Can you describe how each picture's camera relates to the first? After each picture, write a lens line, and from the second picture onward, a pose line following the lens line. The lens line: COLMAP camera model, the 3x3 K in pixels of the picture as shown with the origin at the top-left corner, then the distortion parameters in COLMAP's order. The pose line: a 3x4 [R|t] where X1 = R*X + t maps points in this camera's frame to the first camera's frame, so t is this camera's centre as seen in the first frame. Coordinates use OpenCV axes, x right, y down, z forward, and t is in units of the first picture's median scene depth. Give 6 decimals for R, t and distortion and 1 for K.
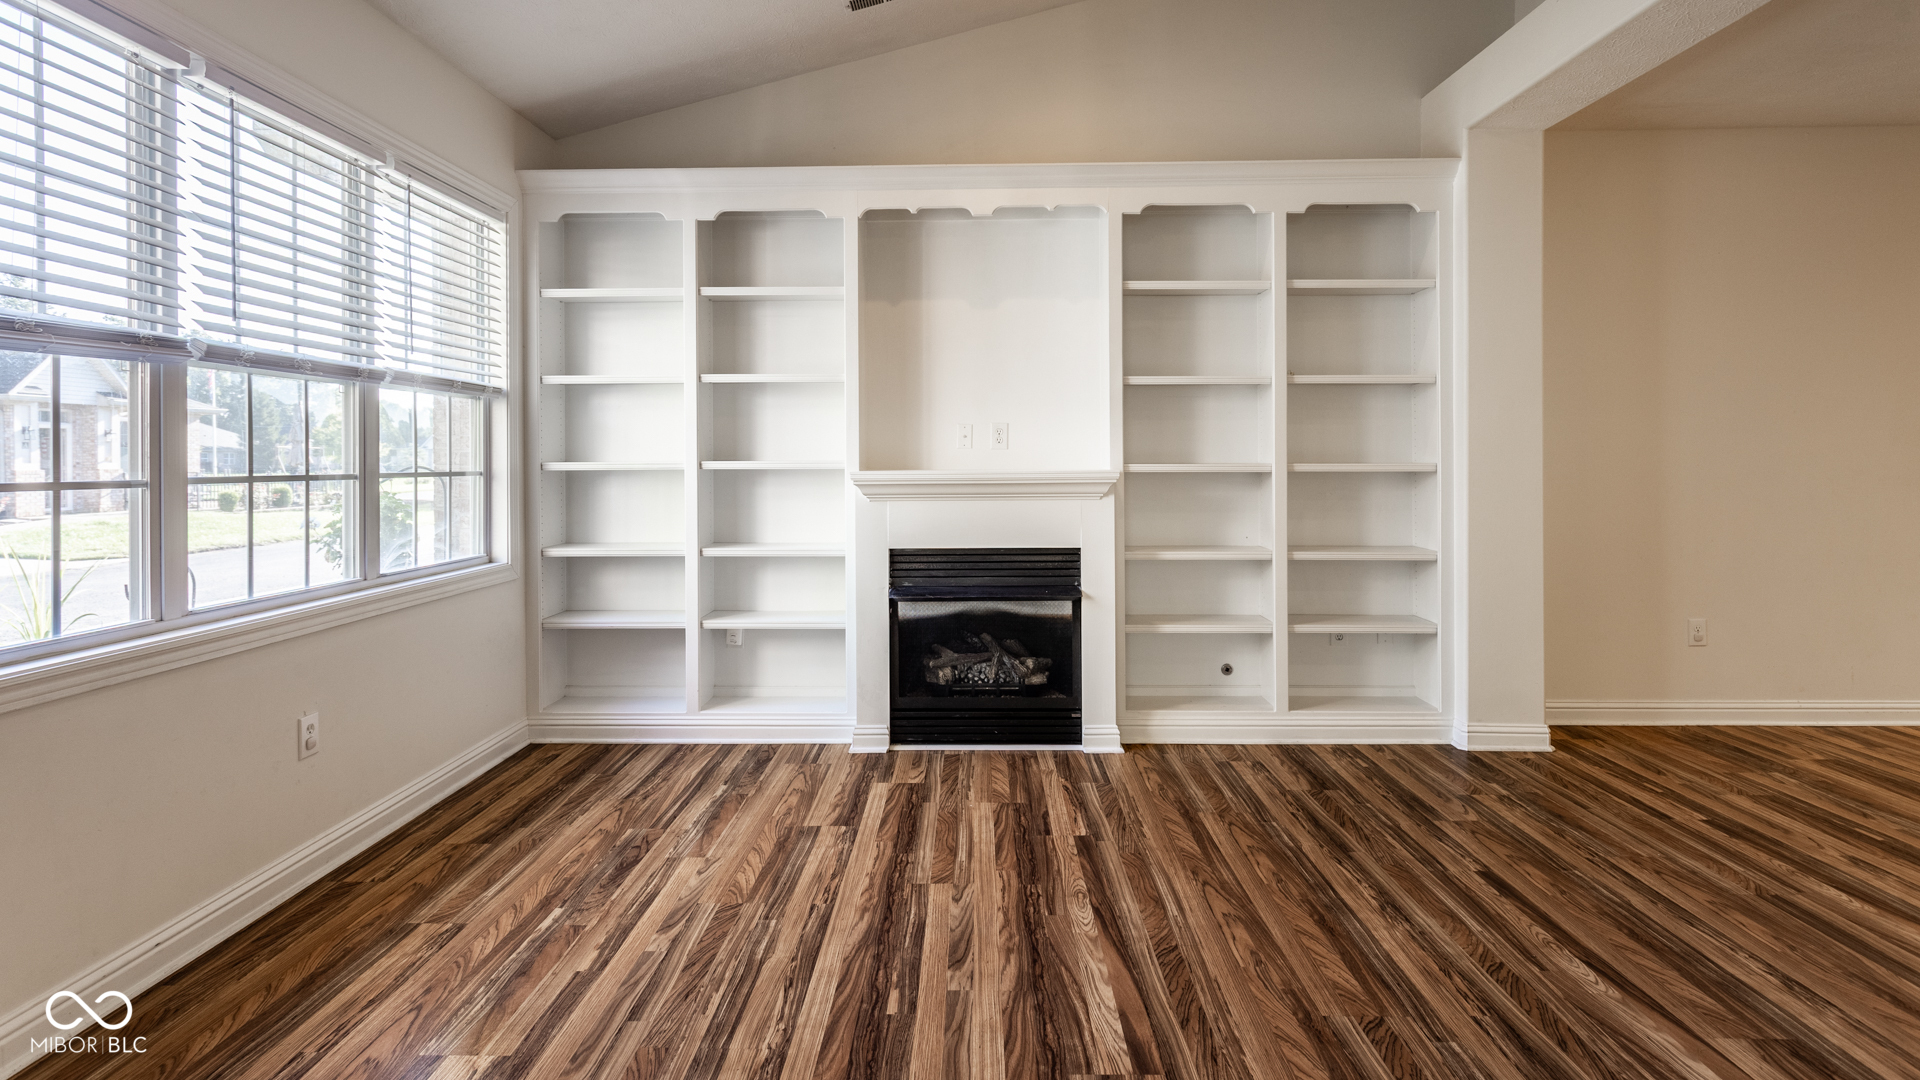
lens RADIAL K [[937.8, 0, 991.2], [0, 937.8, 469.7], [0, 0, 1]] dist [0.000740, 0.000328]
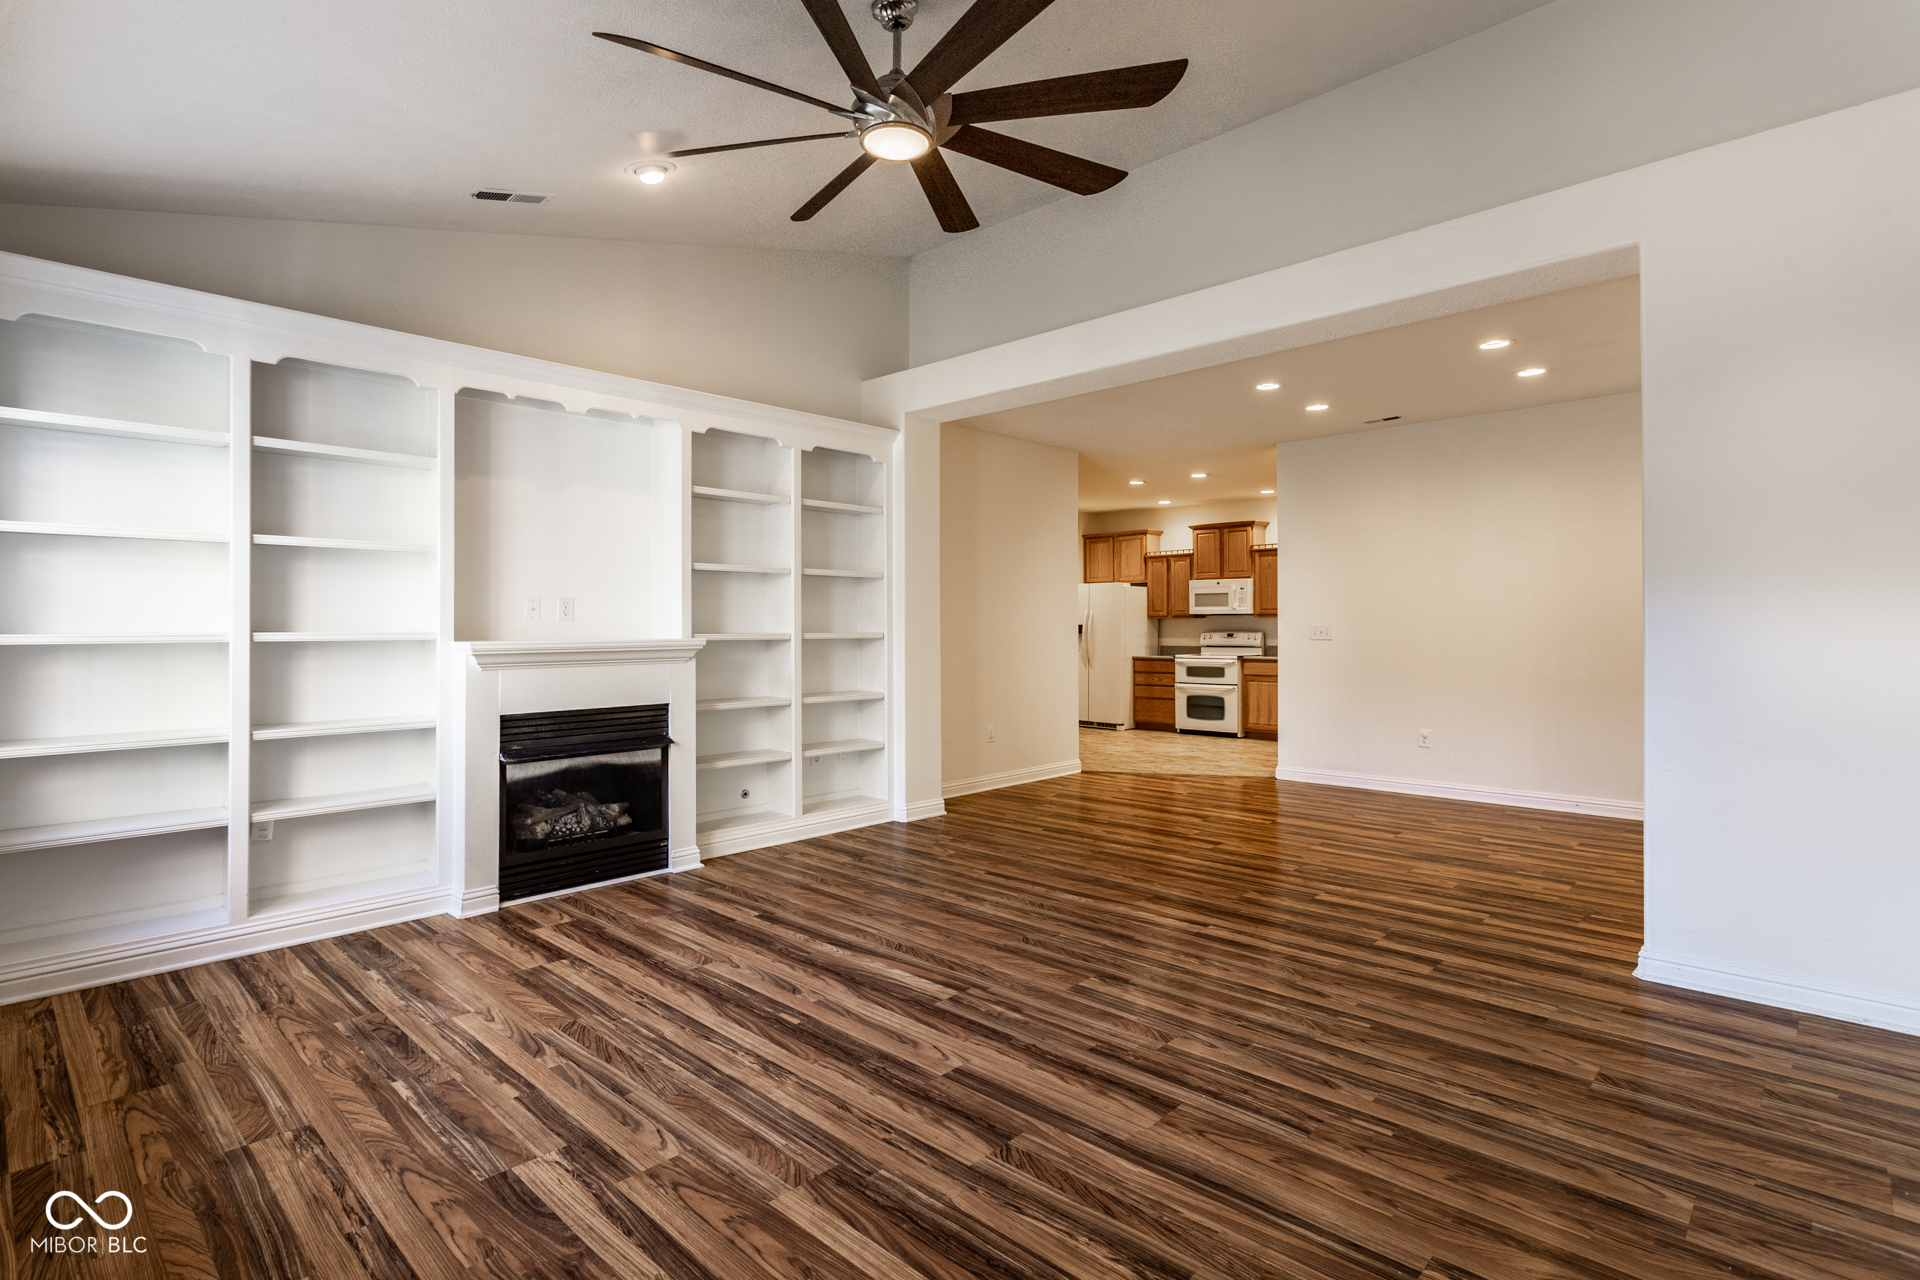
lens RADIAL K [[886.5, 0, 937.3], [0, 886.5, 624.0], [0, 0, 1]] dist [0.000320, 0.000368]
pose [[0.704516, 0.004168, 0.709675, -0.470365], [0.011634, 0.999781, -0.017421, 0.005468], [-0.709592, 0.020530, 0.704313, -0.047744]]
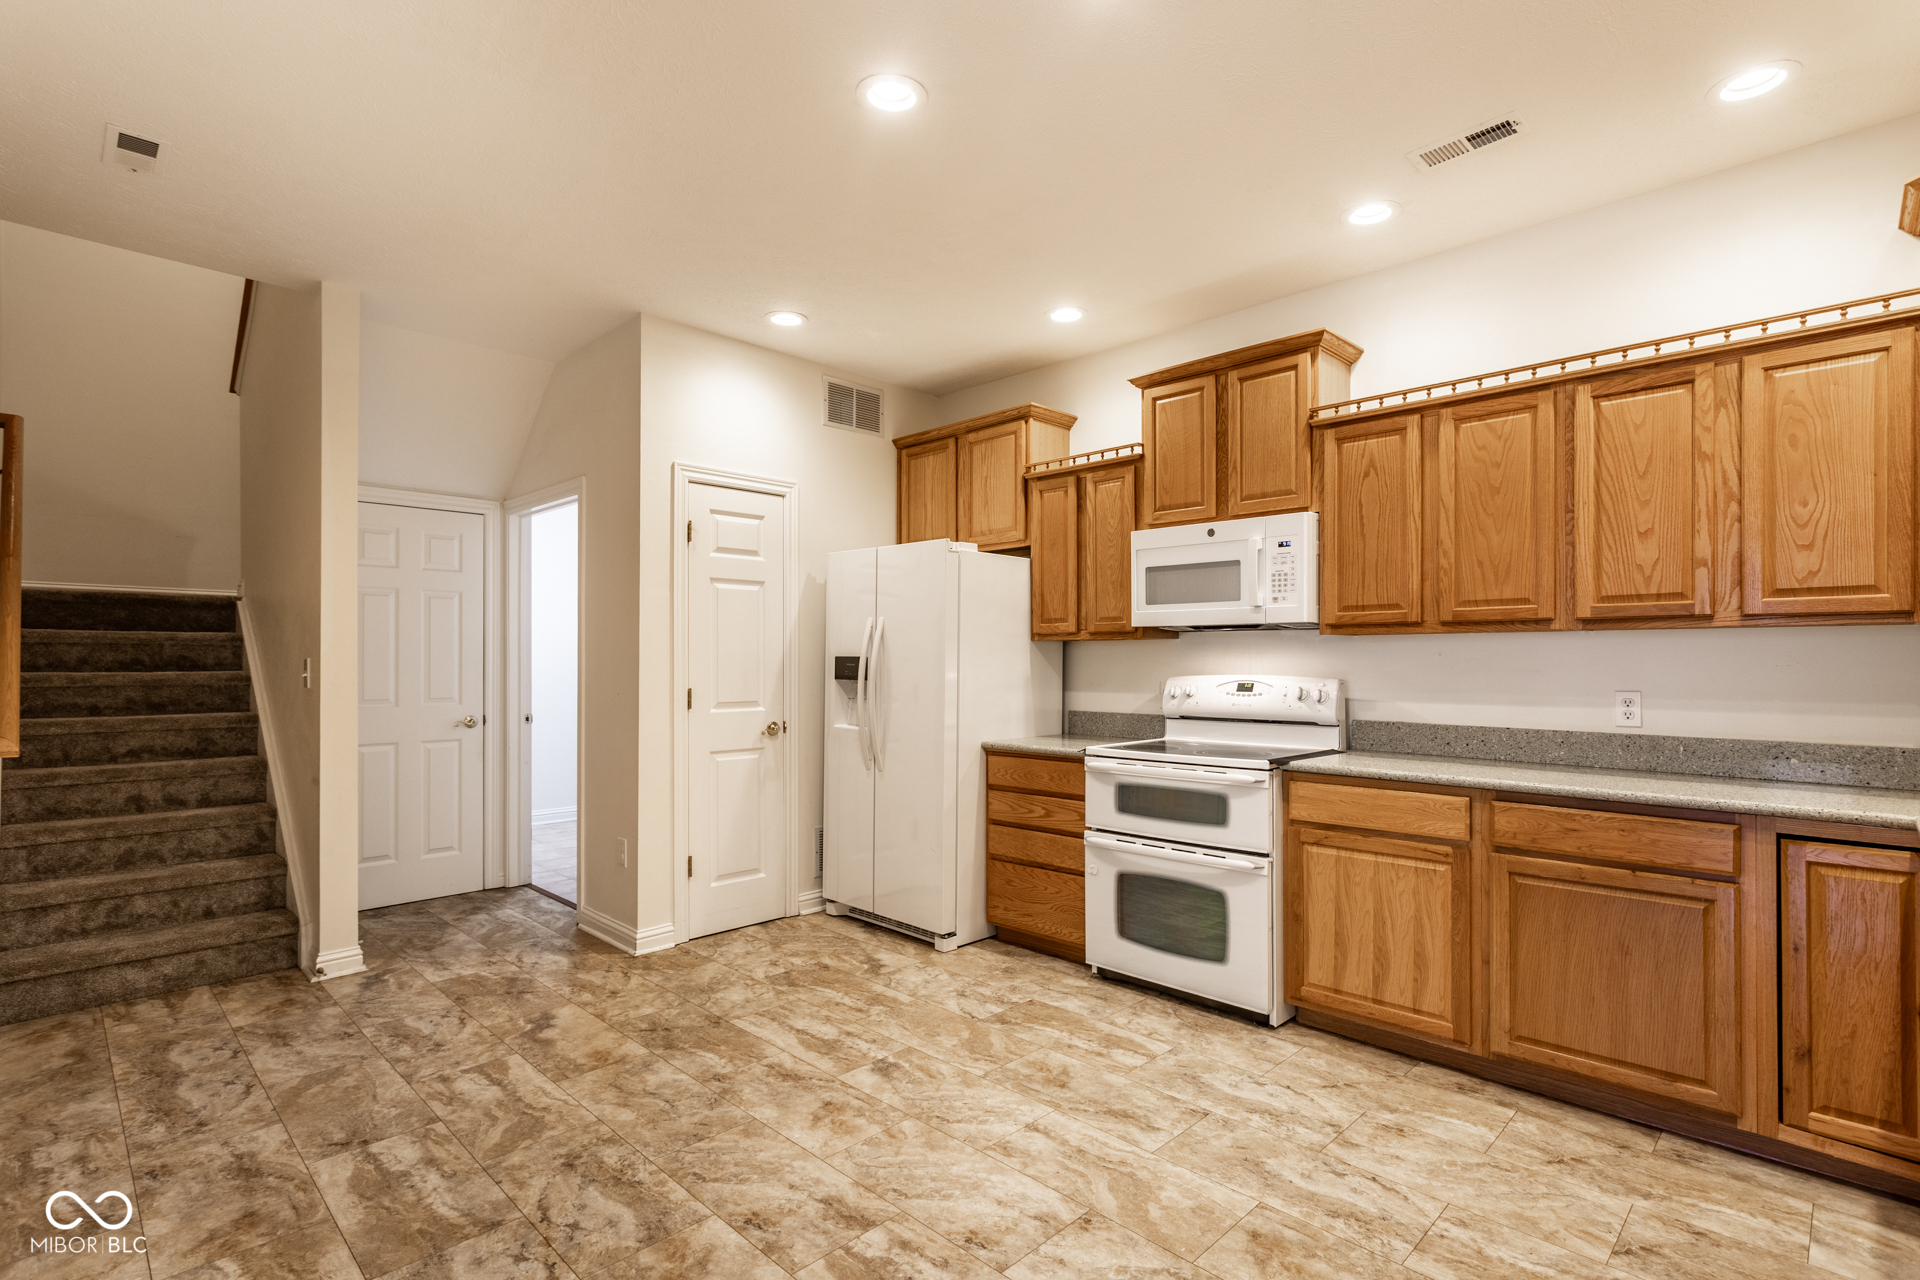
lens RADIAL K [[914.1, 0, 979.4], [0, 914.1, 653.2], [0, 0, 1]] dist [0.000135, 0.000170]
pose [[0.679244, 0.007368, 0.733875, 1.133237], [0.010148, 0.999760, -0.019430, -0.016510], [-0.733842, 0.020645, 0.679006, 0.751369]]
